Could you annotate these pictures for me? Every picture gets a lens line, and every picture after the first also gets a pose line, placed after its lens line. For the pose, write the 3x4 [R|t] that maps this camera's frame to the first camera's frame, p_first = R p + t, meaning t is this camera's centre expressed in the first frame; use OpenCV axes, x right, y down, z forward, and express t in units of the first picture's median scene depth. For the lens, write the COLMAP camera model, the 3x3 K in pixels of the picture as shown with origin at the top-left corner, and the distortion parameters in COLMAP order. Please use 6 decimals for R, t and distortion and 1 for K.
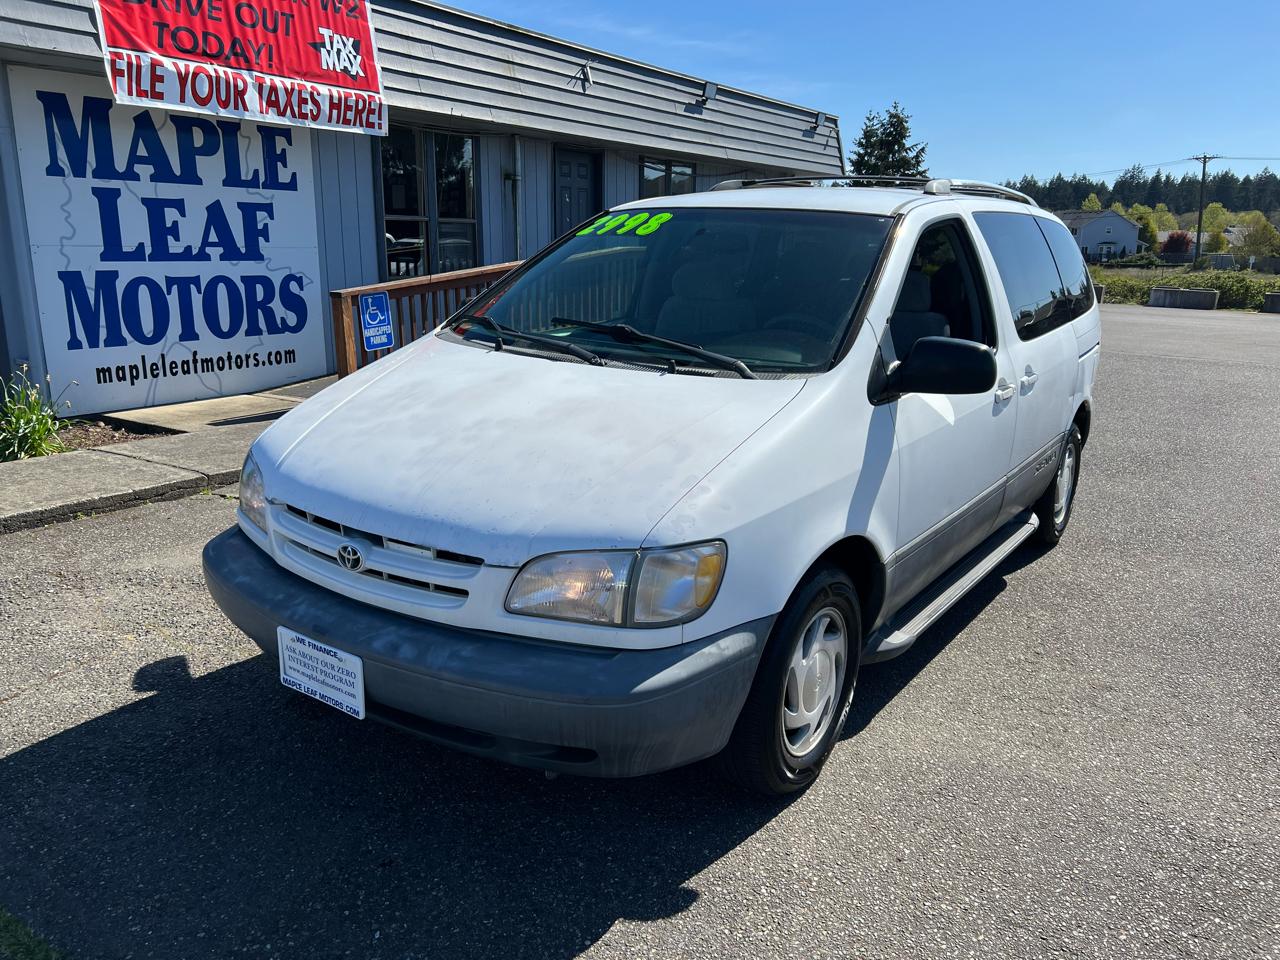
lens RADIAL K [[968.2, 0, 643.3], [0, 968.2, 485.2], [0, 0, 1]] dist [0.056052, -0.060757]
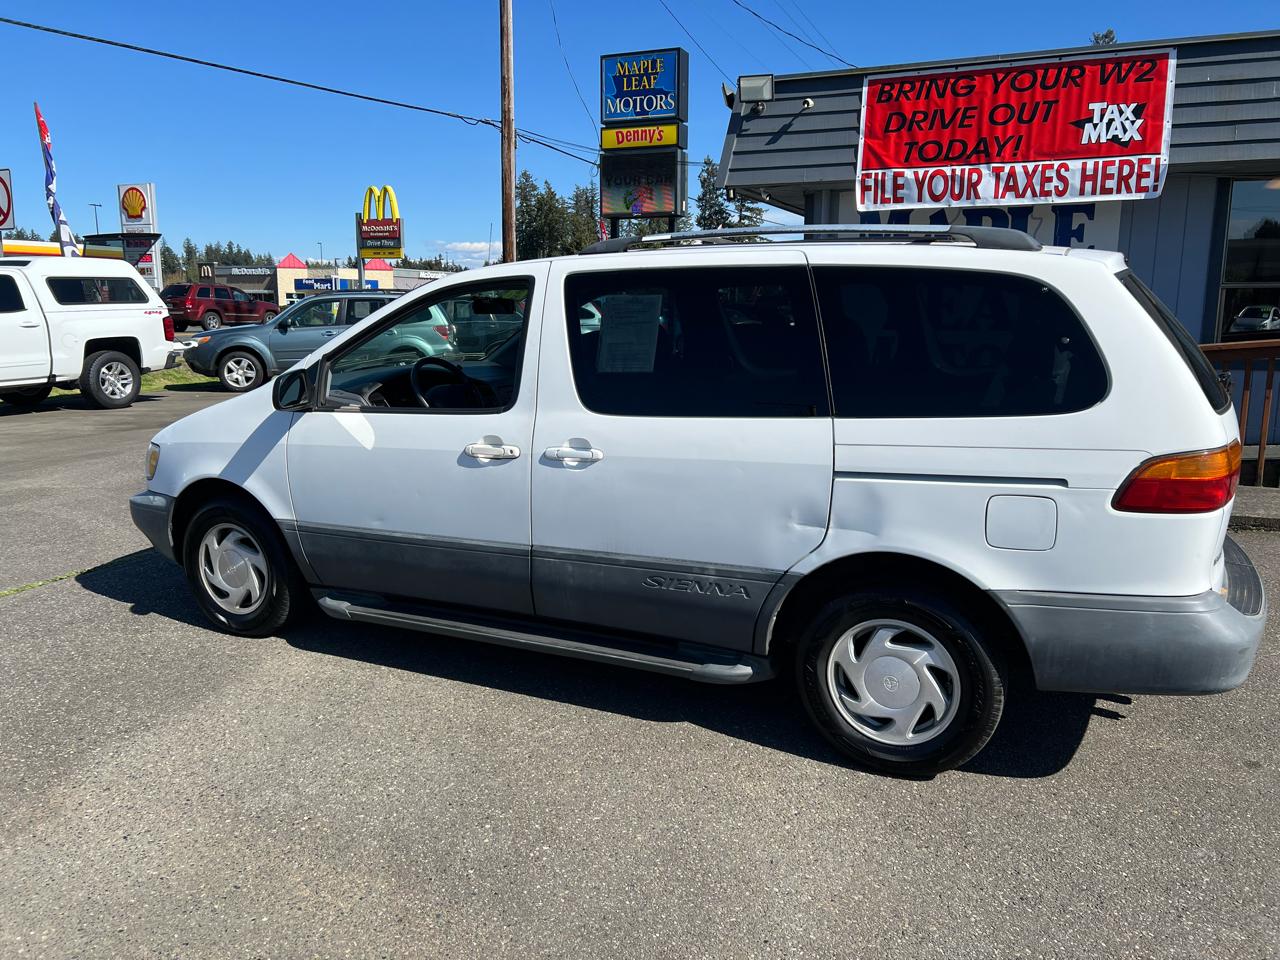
lens RADIAL K [[971.2, 0, 645.7], [0, 971.2, 473.1], [0, 0, 1]] dist [0.042440, -0.033361]
pose [[0.164513, 0.154145, -0.974256, 0.669154], [-0.242395, 0.963743, 0.111551, -0.108258], [0.956128, 0.217803, 0.195912, 0.471181]]
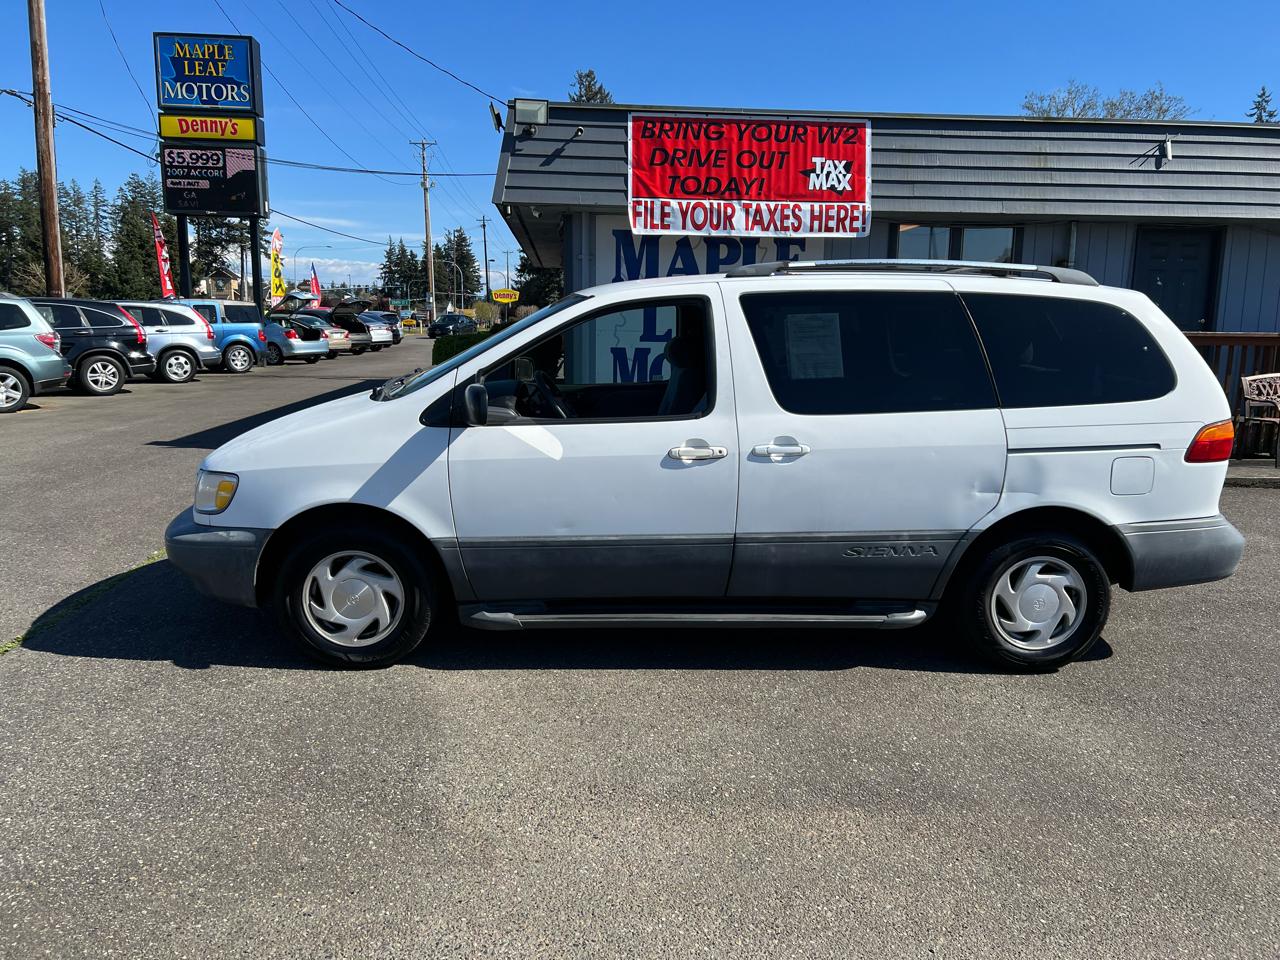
lens RADIAL K [[968.2, 0, 643.3], [0, 968.2, 485.2], [0, 0, 1]] dist [0.056052, -0.060757]
pose [[0.610498, 0.127217, -0.781734, 0.585420], [-0.198018, 0.980186, 0.004871, -0.024835], [0.766865, 0.151824, 0.623593, 0.134607]]
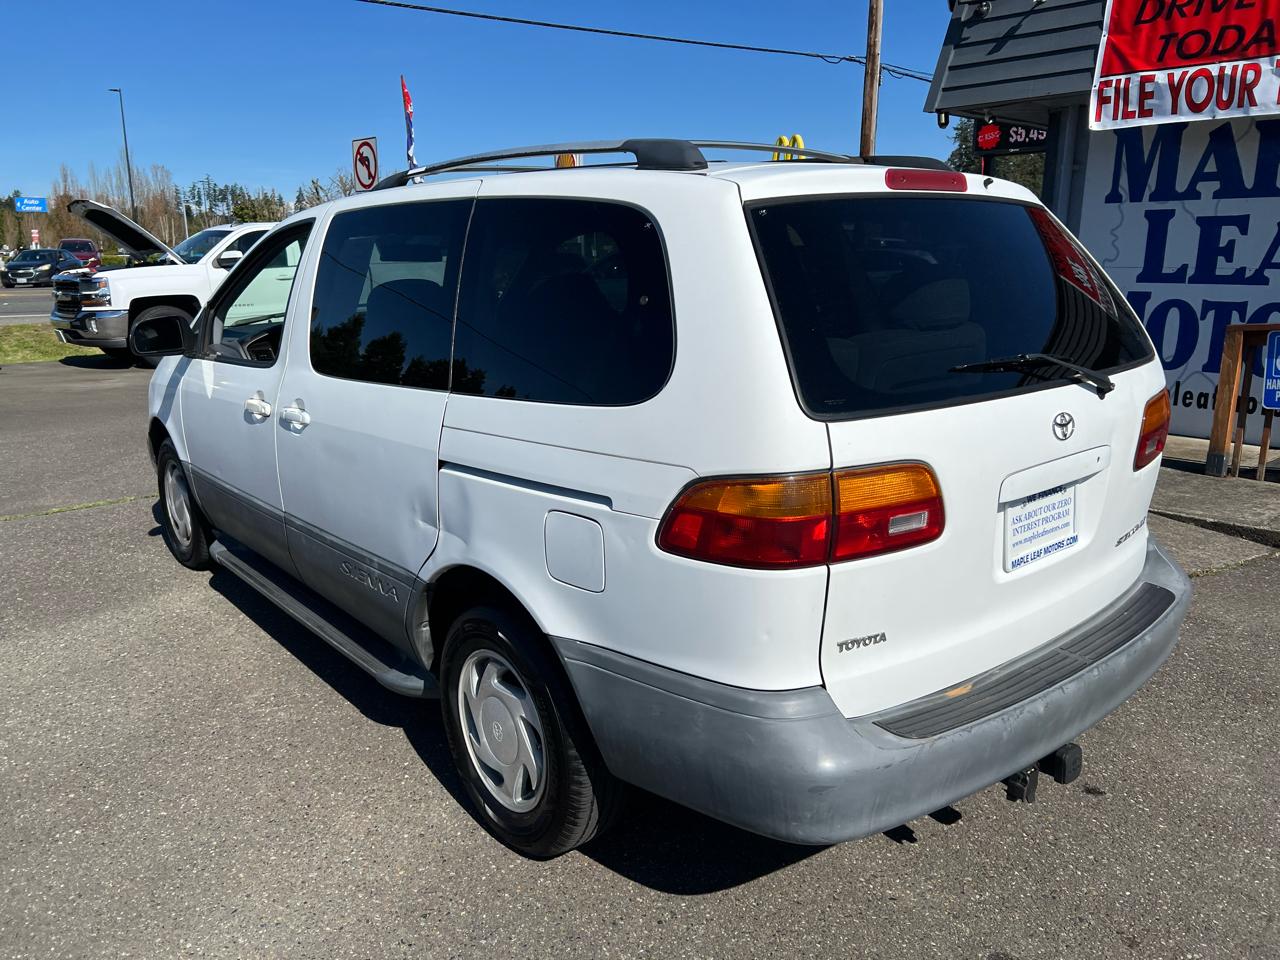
lens RADIAL K [[968.2, 0, 643.3], [0, 968.2, 485.2], [0, 0, 1]] dist [0.056052, -0.060757]
pose [[-0.263811, 0.207656, -0.941957, 0.574509], [-0.240525, 0.931542, 0.272723, -0.180781], [0.934105, 0.298511, -0.195804, 0.759950]]
